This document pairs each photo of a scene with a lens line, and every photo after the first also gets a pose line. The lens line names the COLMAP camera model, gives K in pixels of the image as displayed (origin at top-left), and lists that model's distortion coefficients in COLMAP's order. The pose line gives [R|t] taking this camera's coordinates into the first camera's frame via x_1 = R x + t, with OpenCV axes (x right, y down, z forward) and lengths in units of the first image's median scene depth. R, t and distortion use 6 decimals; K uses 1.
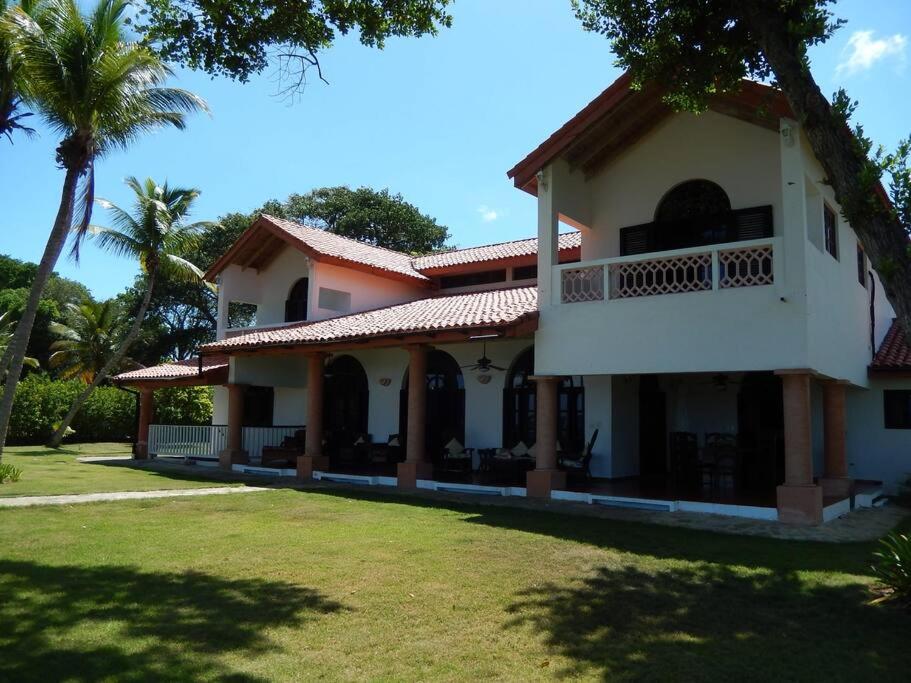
lens RADIAL K [[758.7, 0, 455.2], [0, 758.7, 322.8], [0, 0, 1]] dist [0.005967, 0.008519]
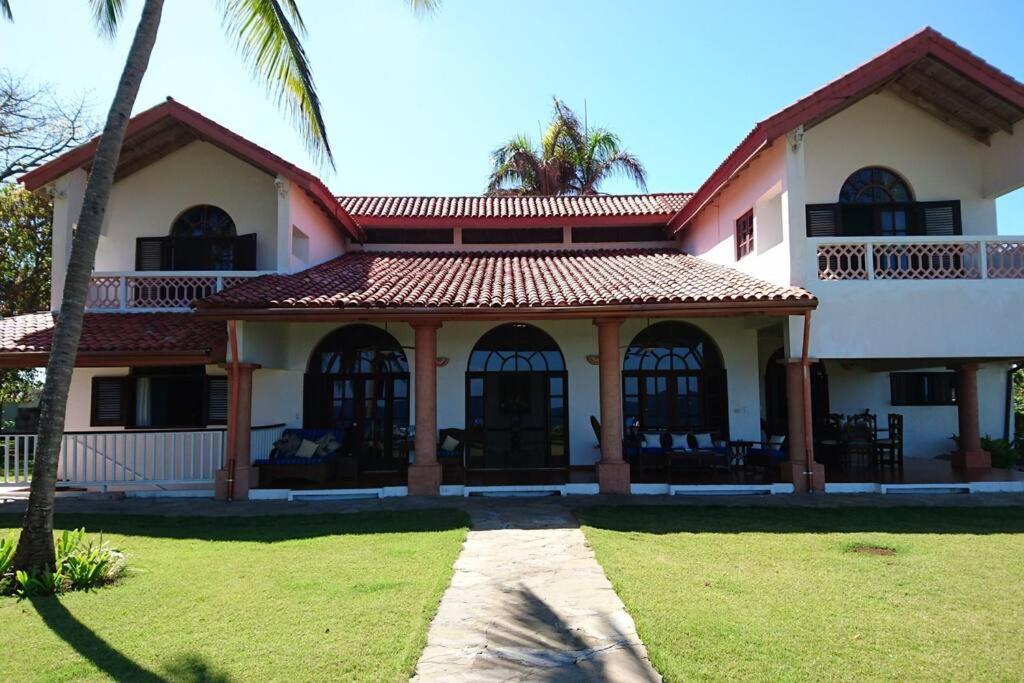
lens RADIAL K [[719.4, 0, 512.0], [0, 719.4, 341.5], [0, 0, 1]] dist [0.090917, -0.000633]
pose [[0.765999, 0.035683, 0.641851, -0.673240], [-0.058393, 0.998193, 0.014193, 0.055038], [-0.640184, -0.048351, 0.766698, 0.527344]]
